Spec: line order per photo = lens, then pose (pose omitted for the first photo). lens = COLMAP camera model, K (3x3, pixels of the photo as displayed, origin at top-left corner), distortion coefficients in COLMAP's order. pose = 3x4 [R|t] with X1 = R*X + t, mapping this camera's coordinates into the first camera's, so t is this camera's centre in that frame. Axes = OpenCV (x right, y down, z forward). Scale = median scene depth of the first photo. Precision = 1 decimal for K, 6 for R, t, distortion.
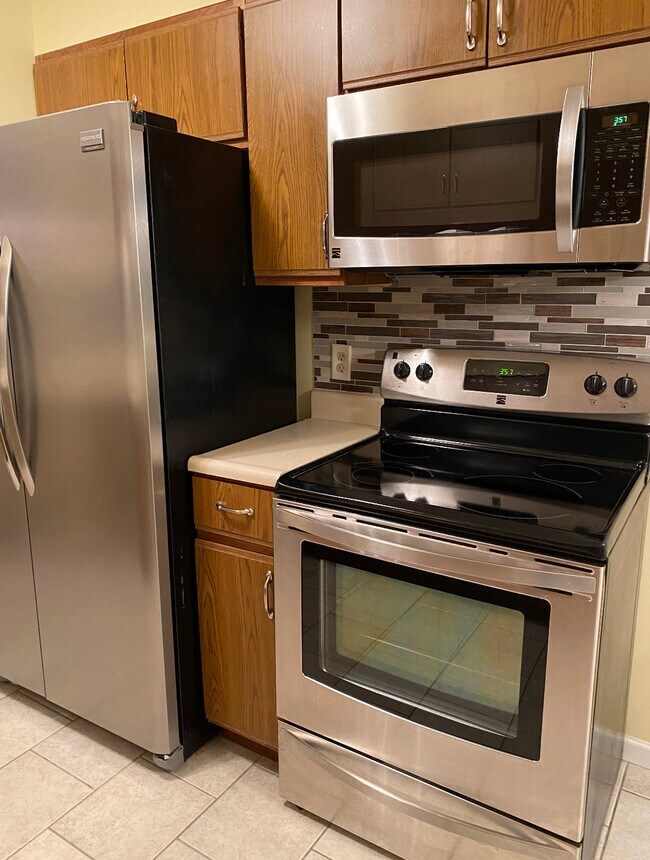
lens RADIAL K [[664.5, 0, 325.0], [0, 664.5, 430.0], [0, 0, 1]] dist [0.007514, 0.002659]
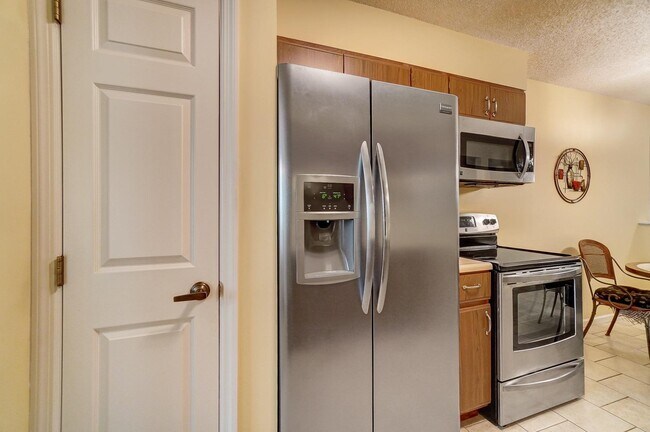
lens RADIAL K [[285.4, 0, 319.1], [0, 285.4, 208.3], [0, 0, 1]] dist [-0.002054, -0.000082]
pose [[0.603585, 0.003174, 0.797293, -1.151731], [0.174194, 0.975309, -0.135755, -0.084545], [-0.778037, 0.220823, 0.588128, 0.795451]]
